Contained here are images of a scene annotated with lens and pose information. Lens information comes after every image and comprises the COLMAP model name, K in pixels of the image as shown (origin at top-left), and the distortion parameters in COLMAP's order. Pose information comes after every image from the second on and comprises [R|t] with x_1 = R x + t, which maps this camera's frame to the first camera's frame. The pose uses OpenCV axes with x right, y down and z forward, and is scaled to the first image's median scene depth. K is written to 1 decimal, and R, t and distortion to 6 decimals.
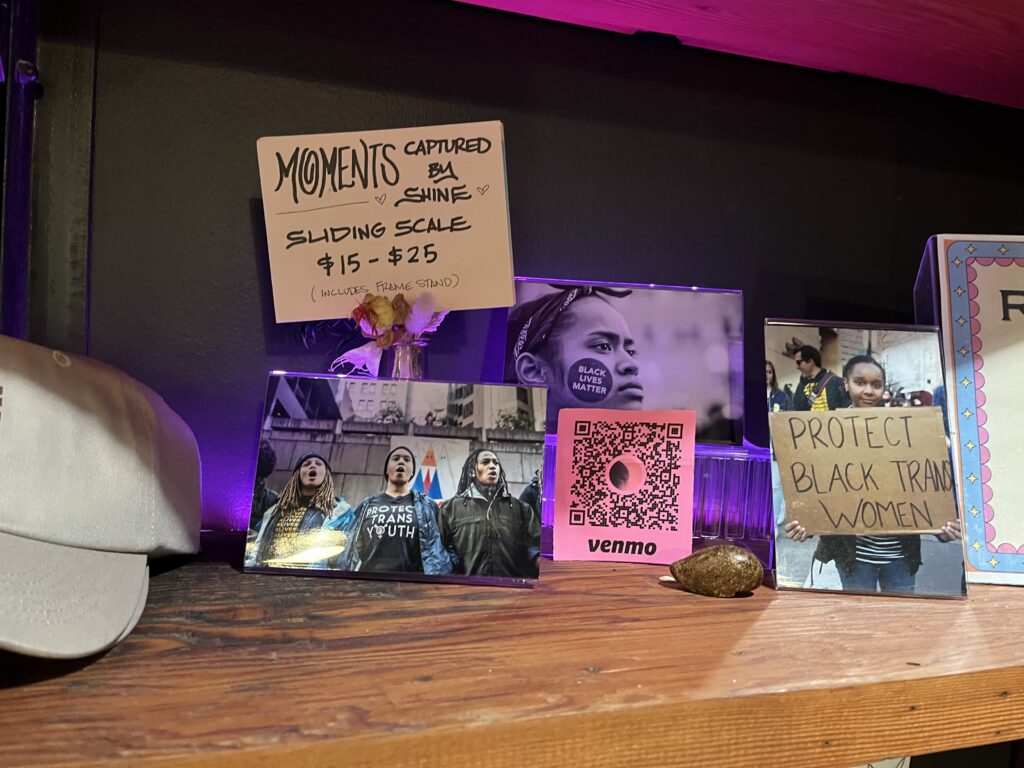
lens RADIAL K [[781.7, 0, 511.4], [0, 781.7, 384.0], [0, 0, 1]] dist [0.002716, 0.000589]
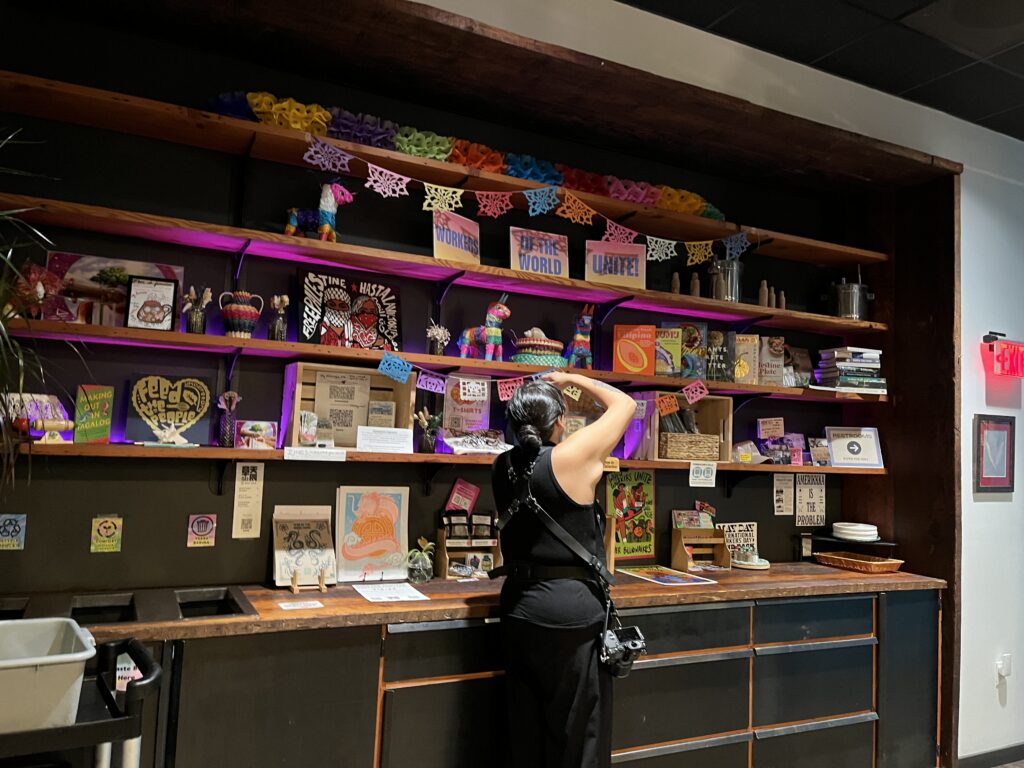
lens RADIAL K [[781.7, 0, 512.2], [0, 781.7, 383.6], [0, 0, 1]] dist [0.002716, 0.000589]
pose [[0.987702, 0.000662, 0.156349, -4.574760], [0.017171, 0.993482, -0.112685, 0.259381], [-0.155405, 0.113984, 0.981253, -7.564540]]
